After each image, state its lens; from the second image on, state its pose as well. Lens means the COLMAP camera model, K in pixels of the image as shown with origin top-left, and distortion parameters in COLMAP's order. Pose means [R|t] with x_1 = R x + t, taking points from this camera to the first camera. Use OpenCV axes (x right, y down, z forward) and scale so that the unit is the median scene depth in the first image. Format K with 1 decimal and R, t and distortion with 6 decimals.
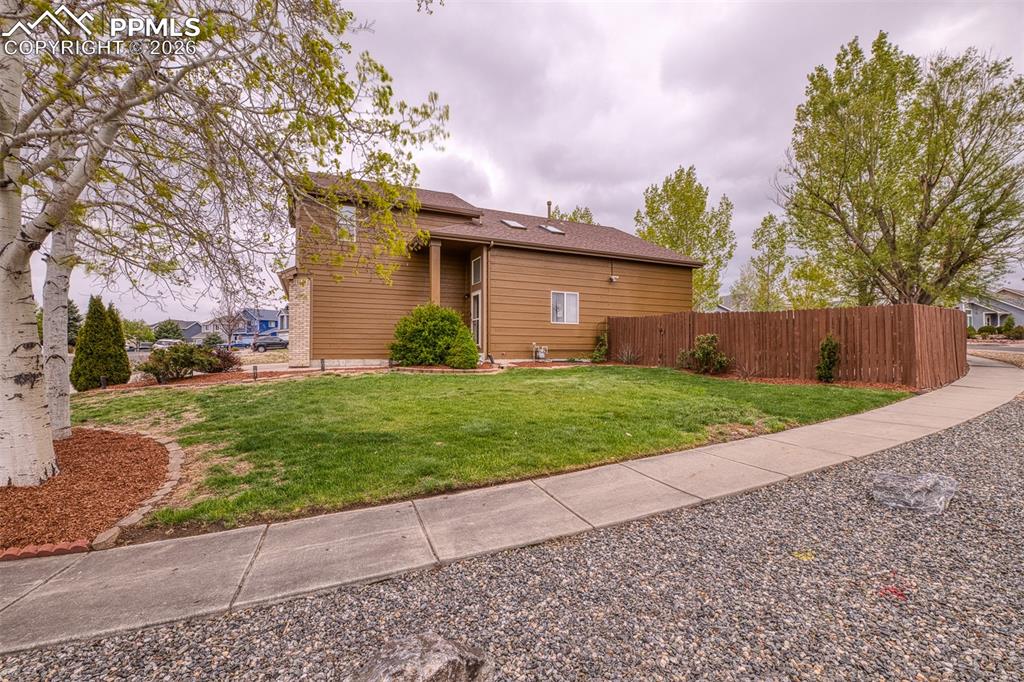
lens RADIAL K [[445.1, 0, 515.7], [0, 445.1, 348.5], [0, 0, 1]] dist [0.001308, -0.012443]
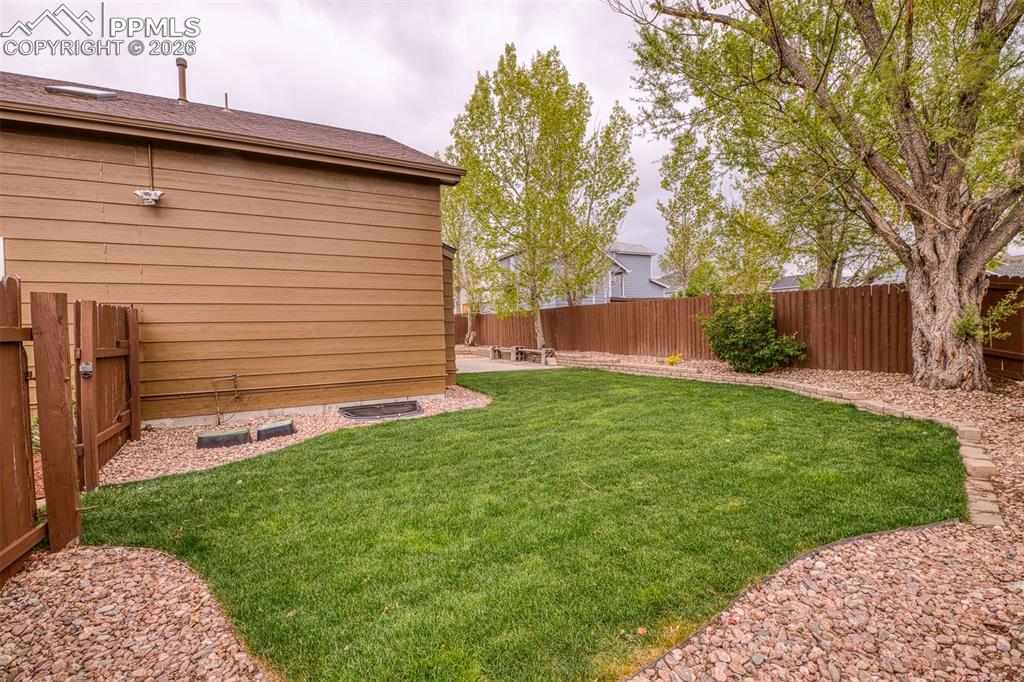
lens RADIAL K [[445.1, 0, 515.7], [0, 445.1, 348.5], [0, 0, 1]] dist [0.001308, -0.012443]
pose [[0.998543, -0.016710, 0.051315, 0.292041], [0.014272, 0.998769, 0.047501, -0.027956], [-0.052046, -0.046700, 0.997552, 0.367125]]
